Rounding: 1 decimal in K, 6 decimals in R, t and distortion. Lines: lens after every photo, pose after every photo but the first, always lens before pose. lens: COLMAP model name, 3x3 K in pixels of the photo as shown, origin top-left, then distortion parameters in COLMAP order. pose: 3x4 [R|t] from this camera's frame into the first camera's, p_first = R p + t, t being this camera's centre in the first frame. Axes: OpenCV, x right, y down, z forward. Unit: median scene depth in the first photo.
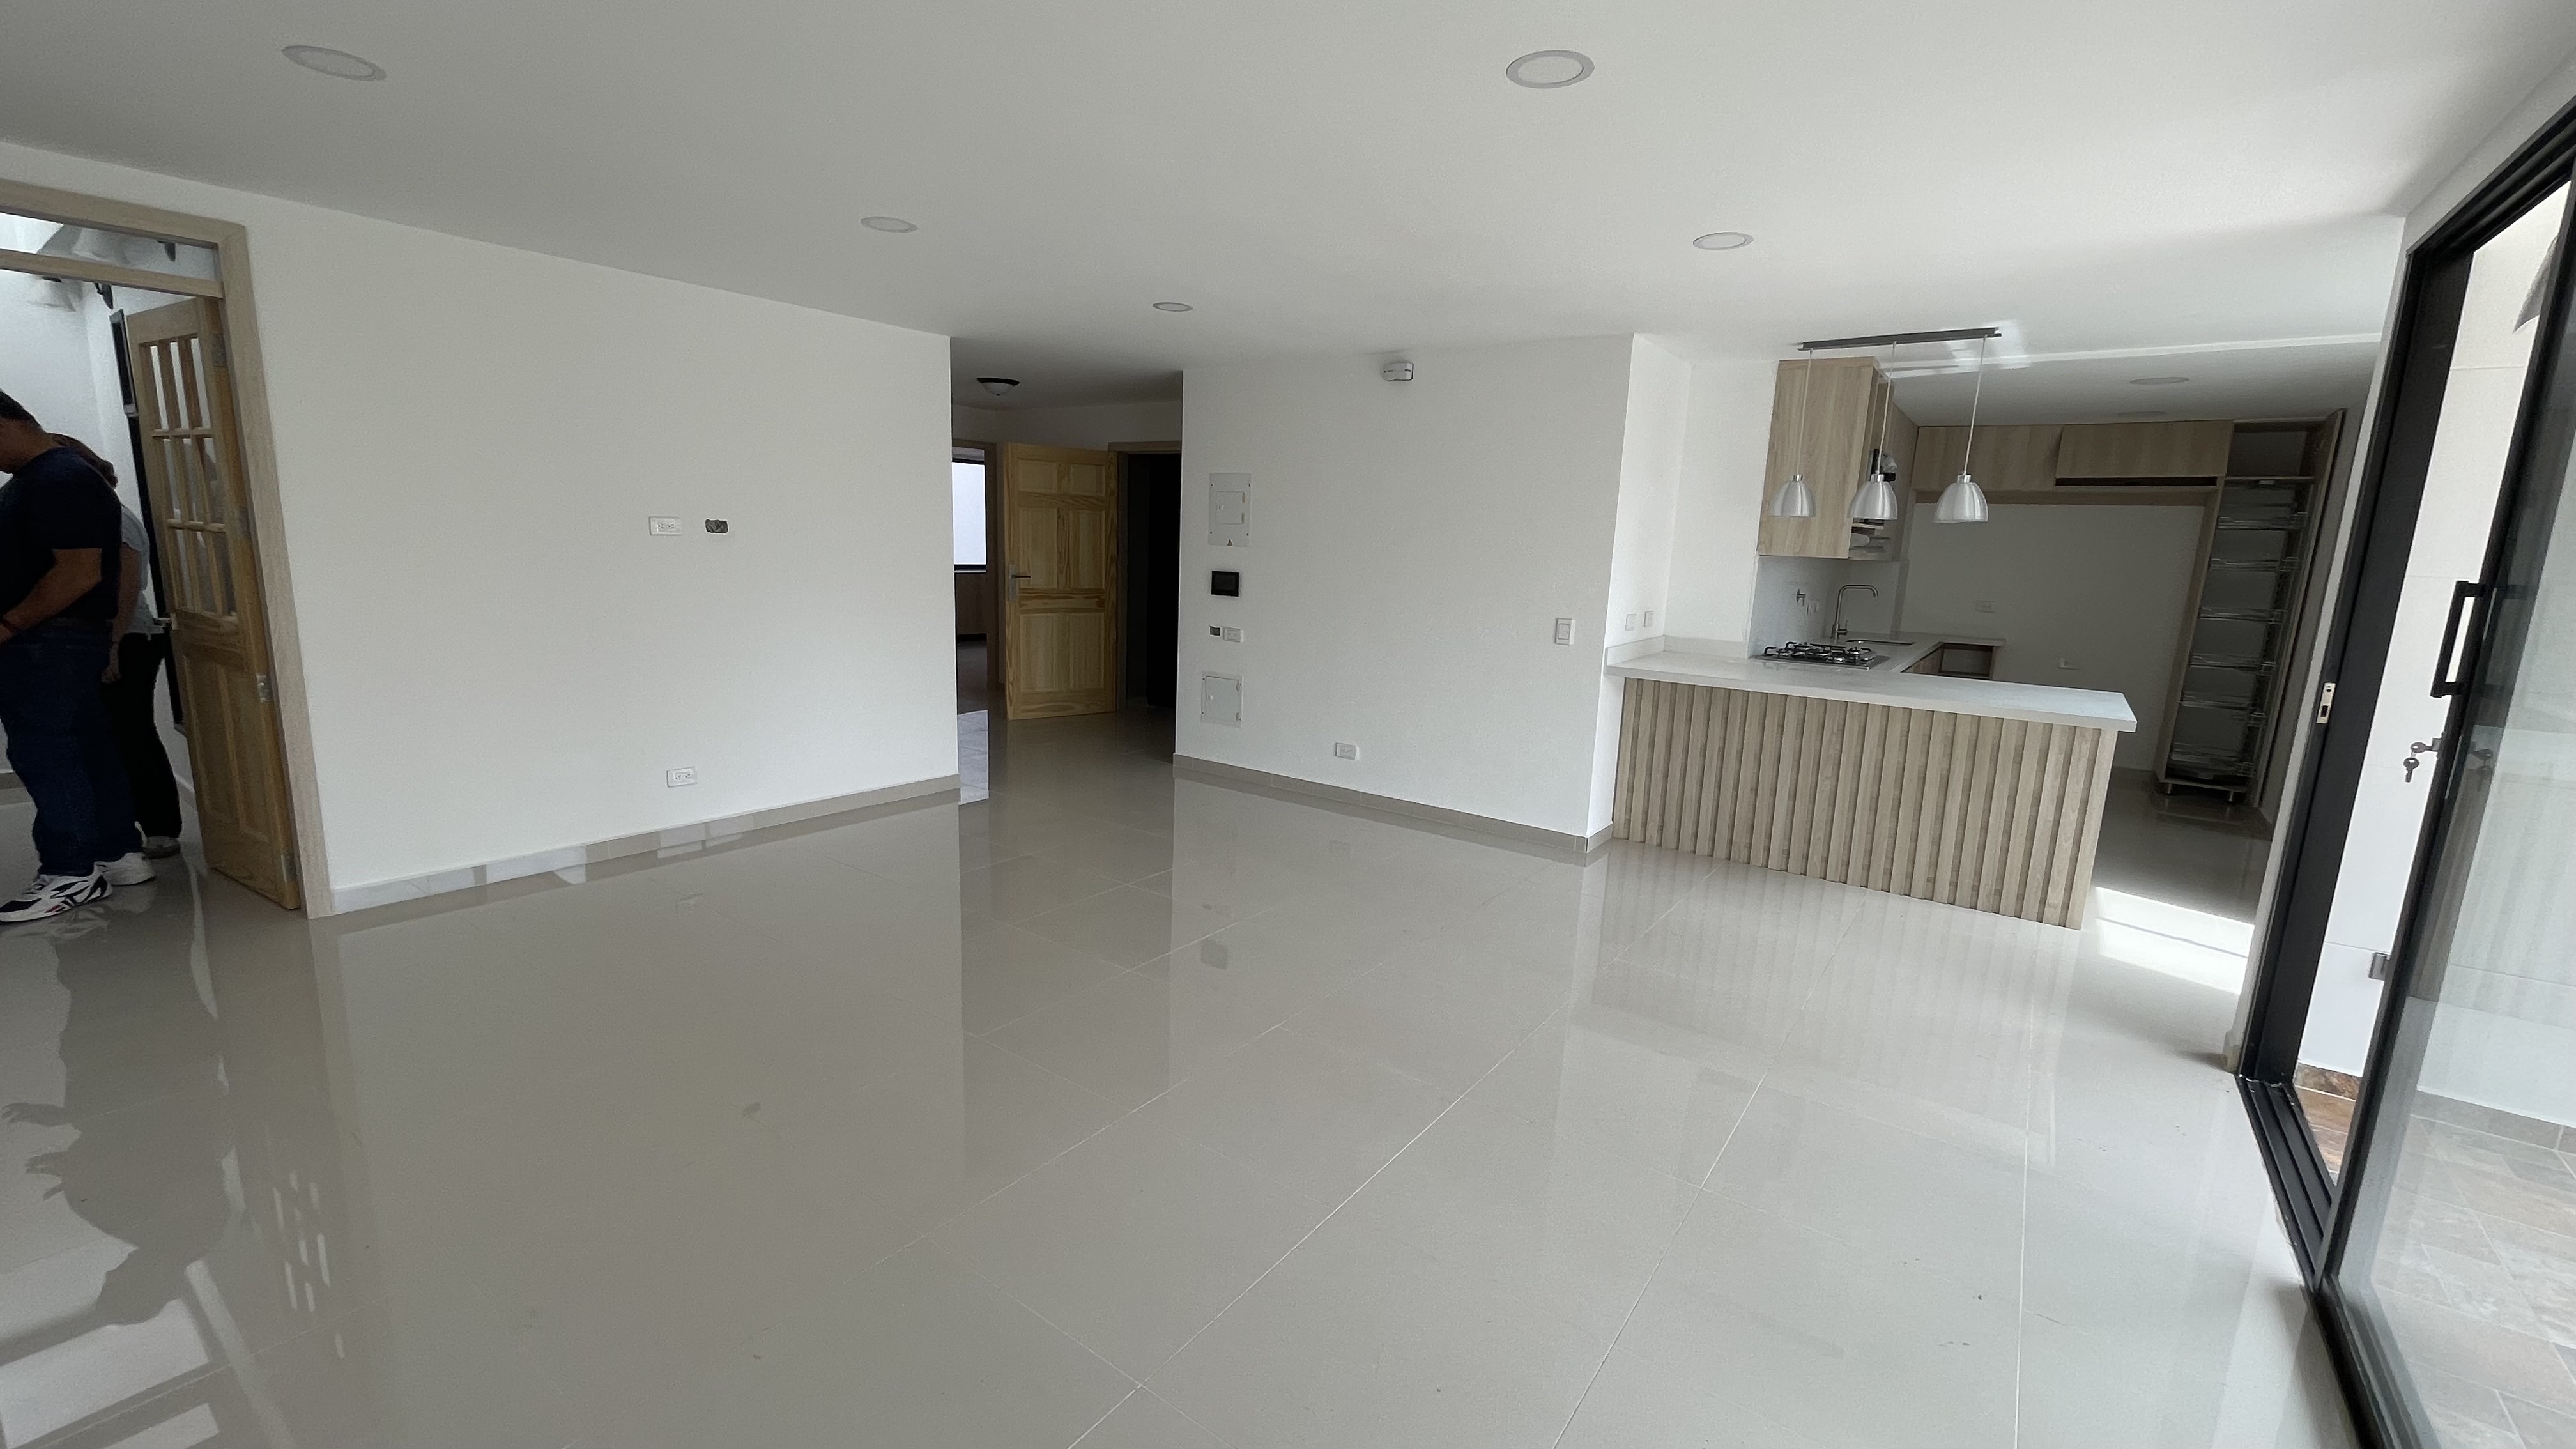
lens RADIAL K [[1031.7, 0, 1295.7], [0, 1031.7, 733.0], [0, 0, 1]] dist [0.002478, 0.000473]
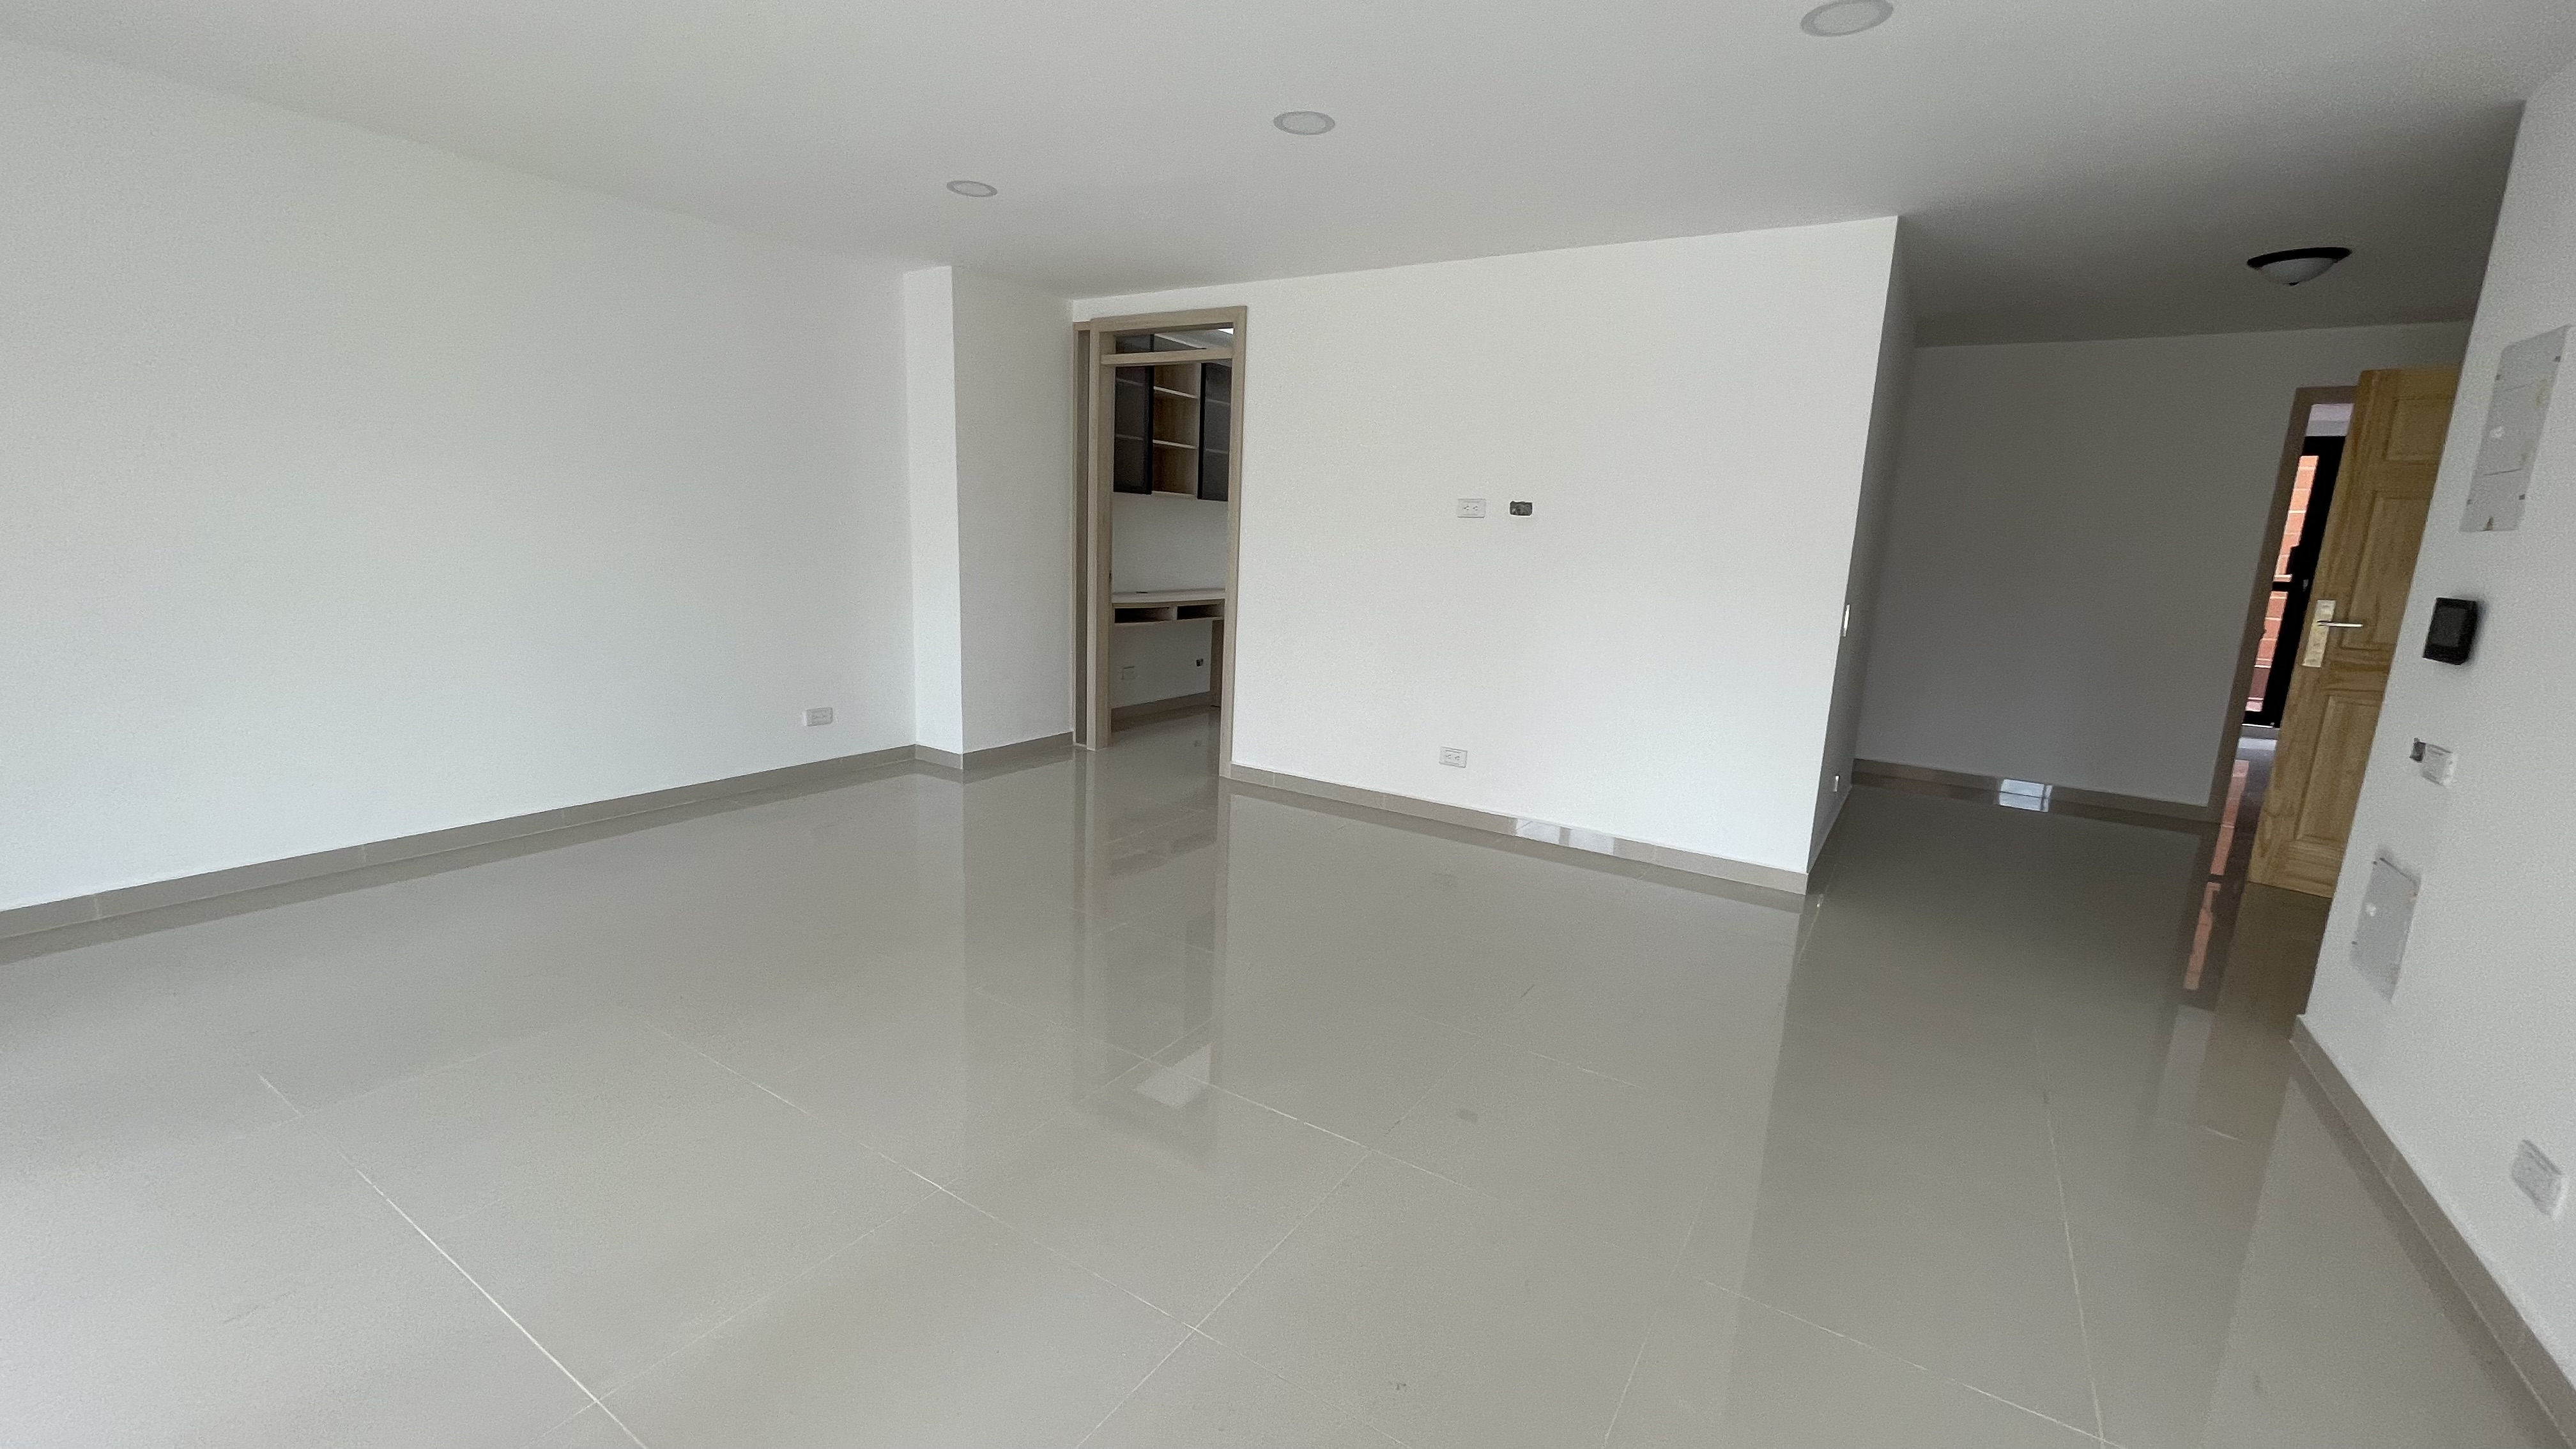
lens RADIAL K [[1031.7, 0, 1295.7], [0, 1031.7, 733.0], [0, 0, 1]] dist [0.002478, 0.000473]
pose [[0.075566, 0.163134, -0.983706, 0.291911], [-0.224192, 0.964048, 0.142652, -0.067933], [0.971611, 0.209759, 0.109422, 0.555499]]
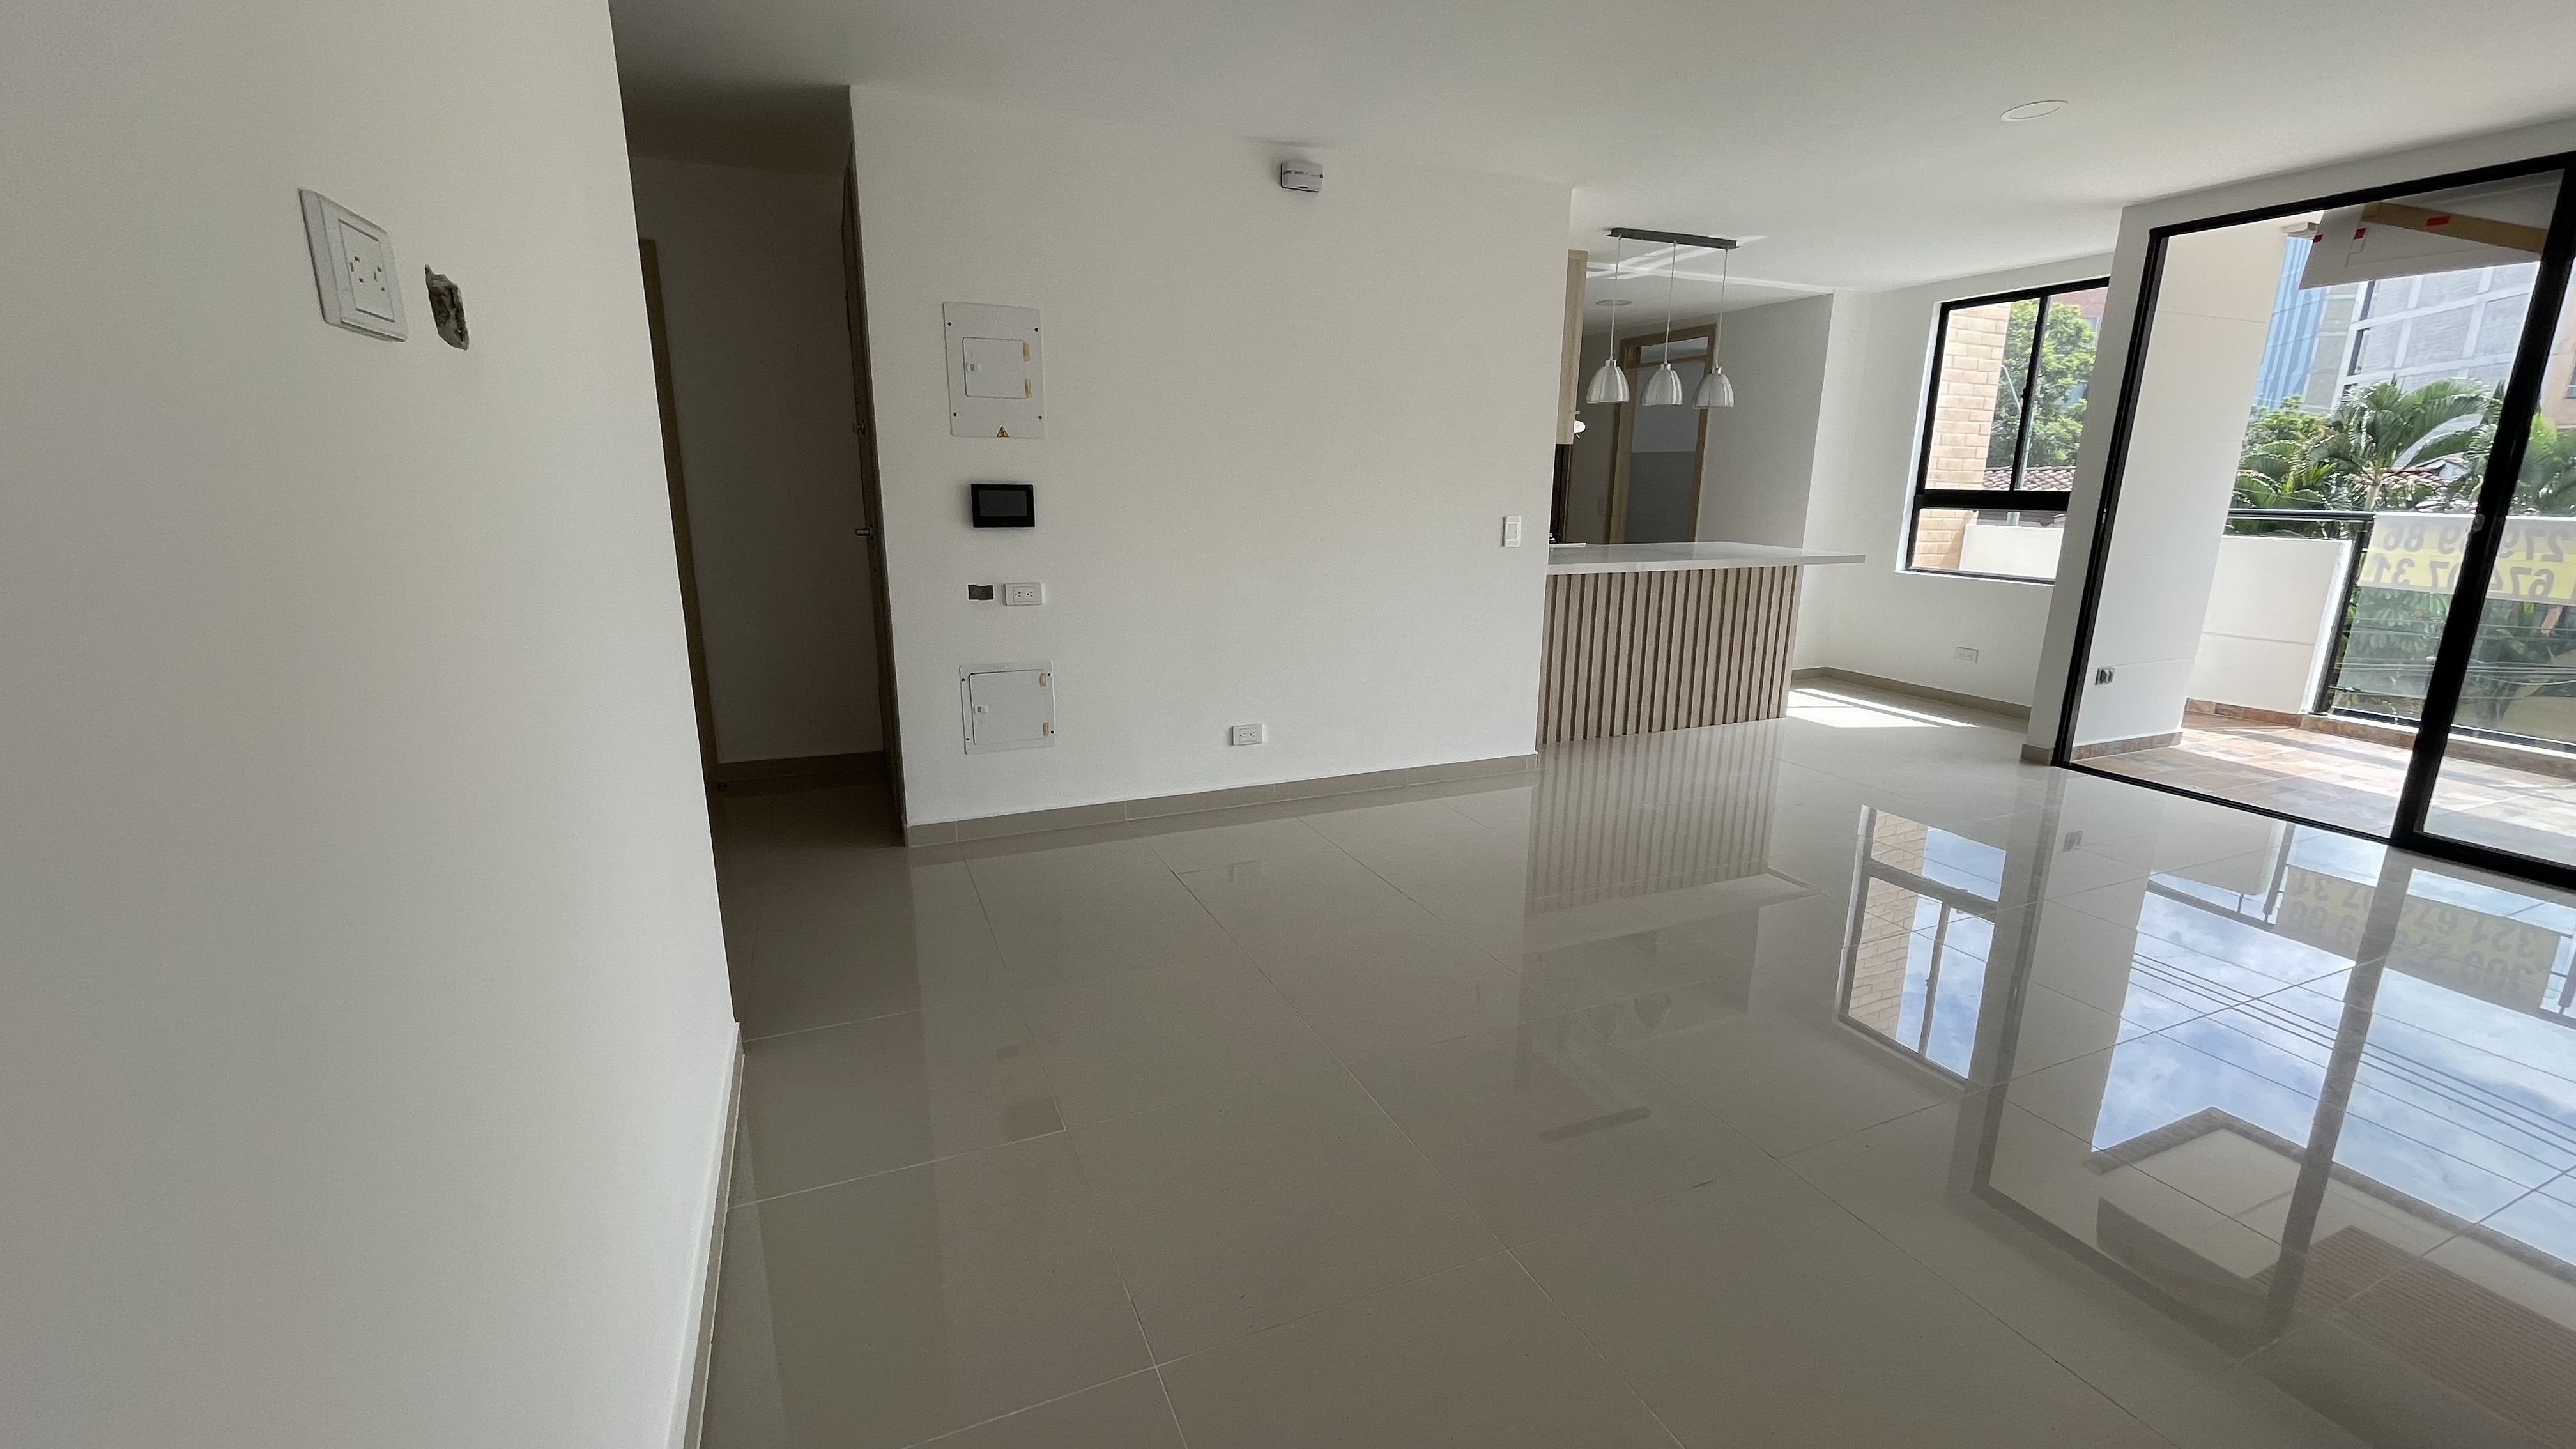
lens RADIAL K [[1059.6, 0, 1277.8], [0, 1059.6, 723.7], [0, 0, 1]] dist [0.000532, 0.000296]
pose [[0.503937, -0.237090, 0.830564, -0.515059], [0.165812, 0.970259, 0.176362, -0.108567], [-0.847676, 0.048842, 0.528262, 0.581653]]
